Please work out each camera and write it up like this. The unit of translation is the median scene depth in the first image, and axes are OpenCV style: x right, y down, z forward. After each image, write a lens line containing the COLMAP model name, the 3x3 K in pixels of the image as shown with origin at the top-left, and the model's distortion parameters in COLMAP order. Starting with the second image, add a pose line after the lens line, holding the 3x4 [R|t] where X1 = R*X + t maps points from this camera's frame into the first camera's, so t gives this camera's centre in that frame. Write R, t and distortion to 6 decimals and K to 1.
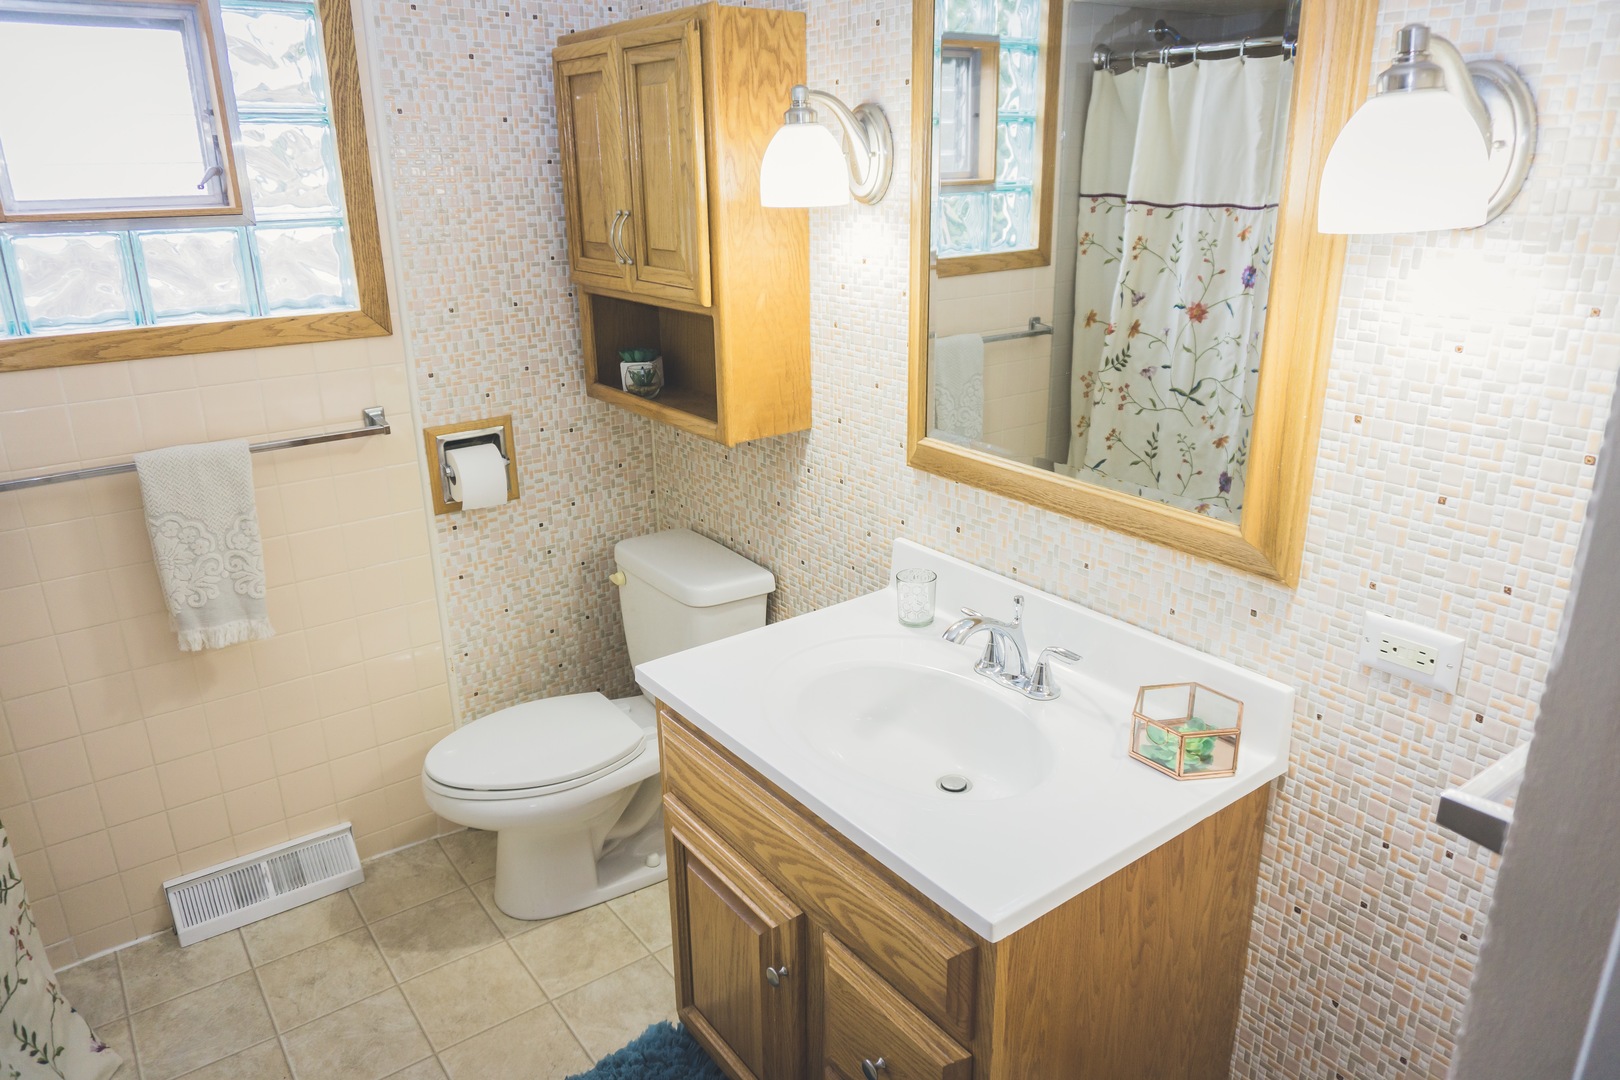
lens RADIAL K [[1084.6, 0, 812.7], [0, 1084.6, 536.4], [0, 0, 1]] dist [-0.021568, 0.002415]
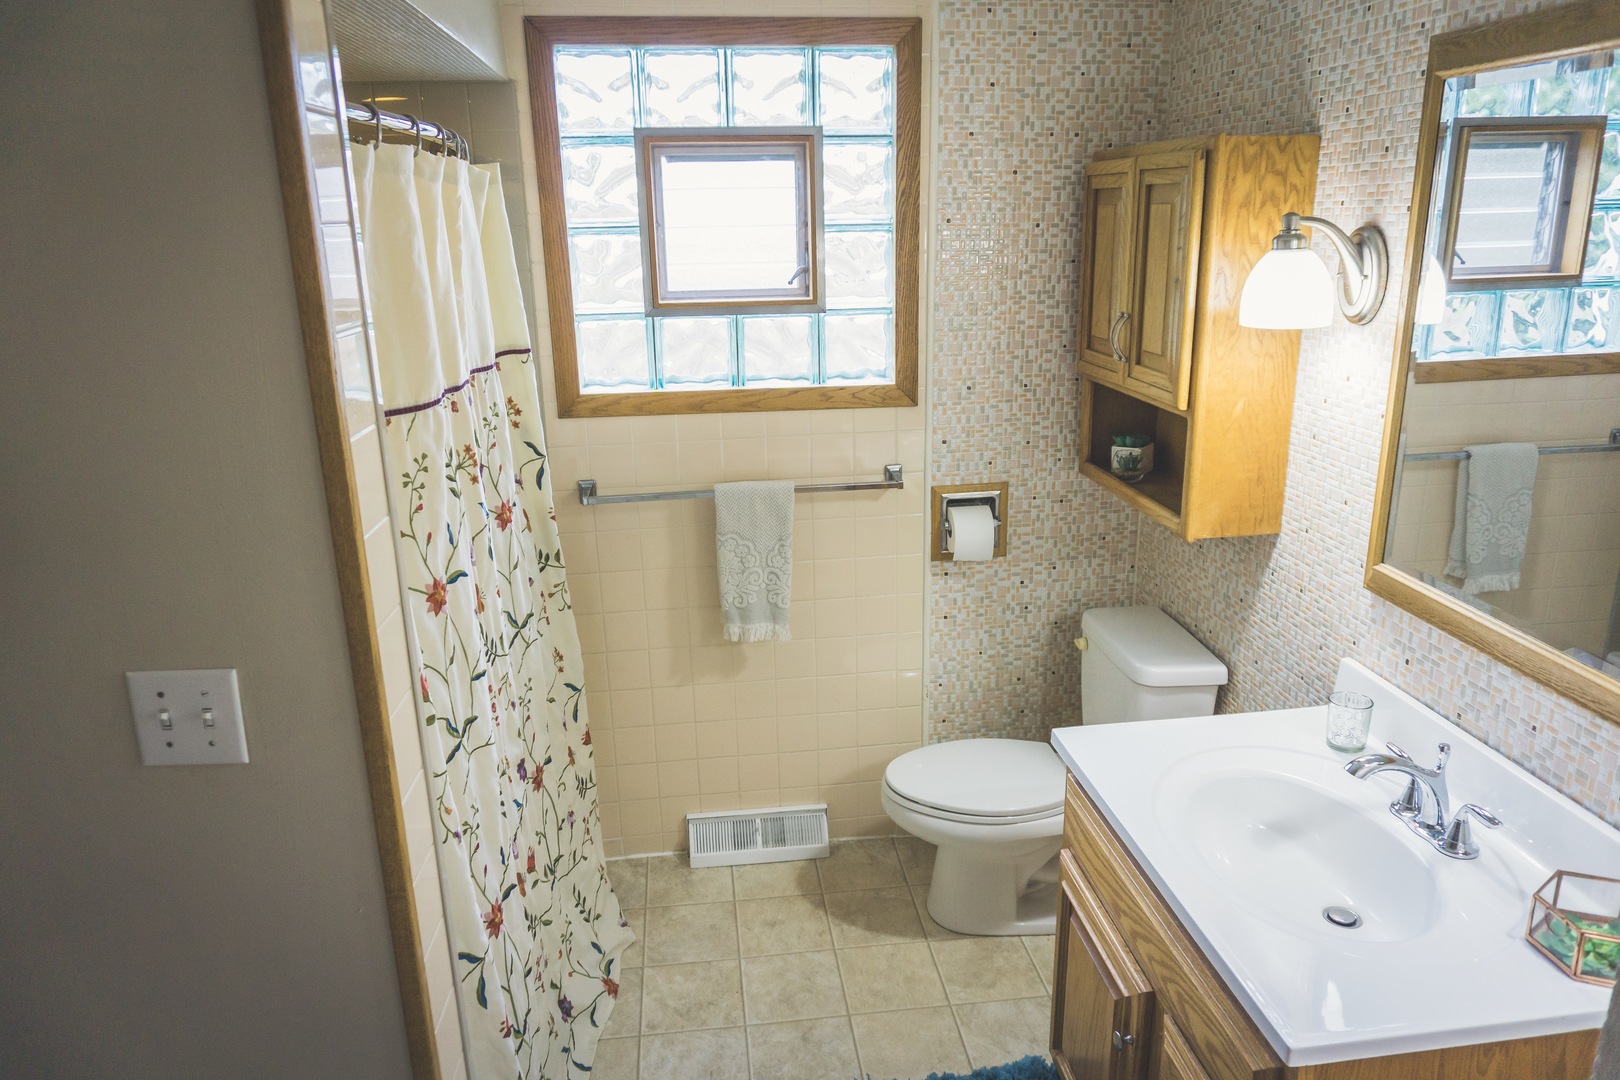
lens RADIAL K [[1084.6, 0, 808.9], [0, 1084.6, 533.1], [0, 0, 1]] dist [-0.021568, 0.002415]
pose [[0.866618, 0.133743, -0.480714, 0.106157], [-0.151489, 0.988457, 0.001906, -0.036609], [0.475420, 0.071171, 0.876875, -0.094686]]
